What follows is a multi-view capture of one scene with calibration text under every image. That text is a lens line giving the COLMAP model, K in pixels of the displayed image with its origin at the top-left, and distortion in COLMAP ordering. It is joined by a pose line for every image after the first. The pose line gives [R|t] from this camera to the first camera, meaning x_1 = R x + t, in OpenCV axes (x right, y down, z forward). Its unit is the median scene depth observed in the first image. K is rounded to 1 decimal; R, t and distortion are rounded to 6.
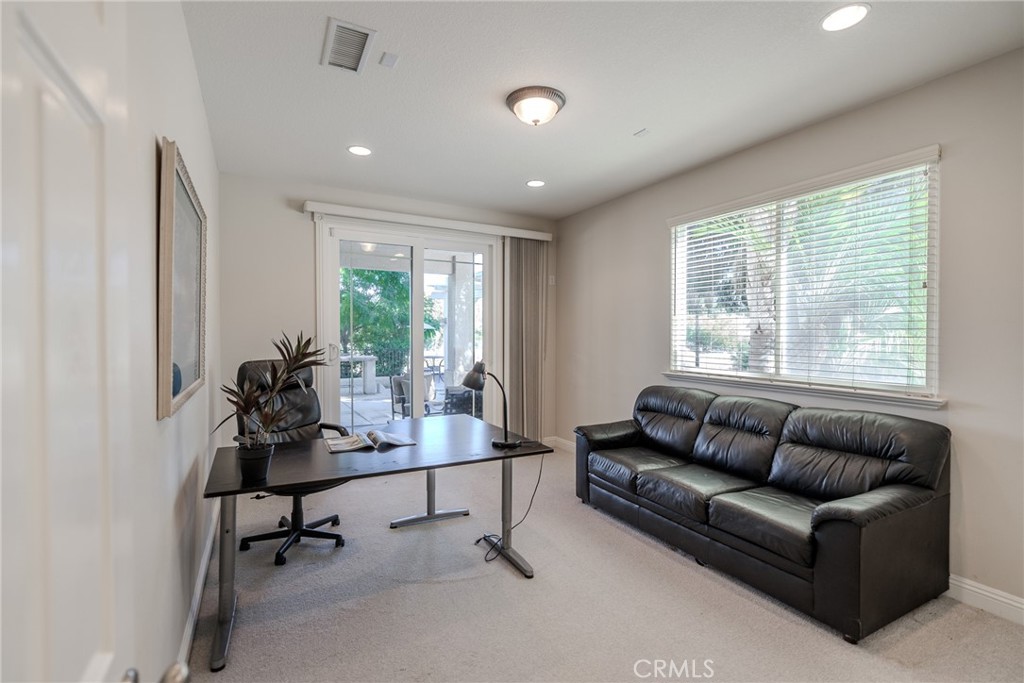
lens RADIAL K [[463.8, 0, 508.4], [0, 463.8, 334.3], [0, 0, 1]] dist [0.000754, 0.001361]
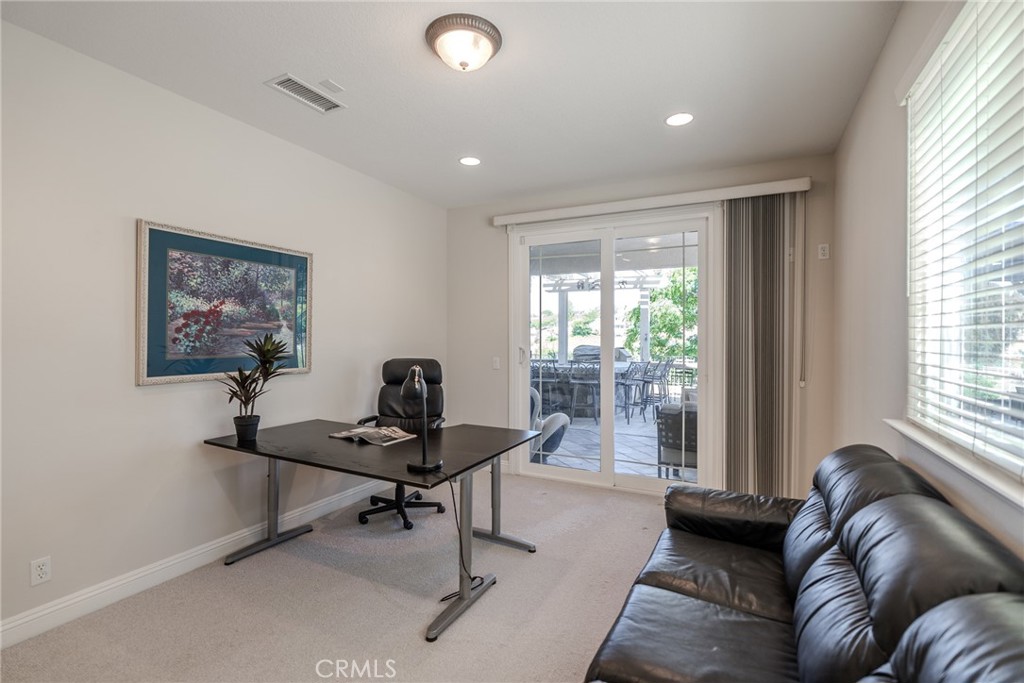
lens RADIAL K [[463.8, 0, 510.8], [0, 463.8, 340.8], [0, 0, 1]] dist [0.000754, 0.001361]
pose [[0.564383, 0.009459, -0.825459, 0.588213], [-0.003084, 0.999952, 0.009349, -0.004635], [0.825507, -0.002731, 0.564385, 0.489375]]
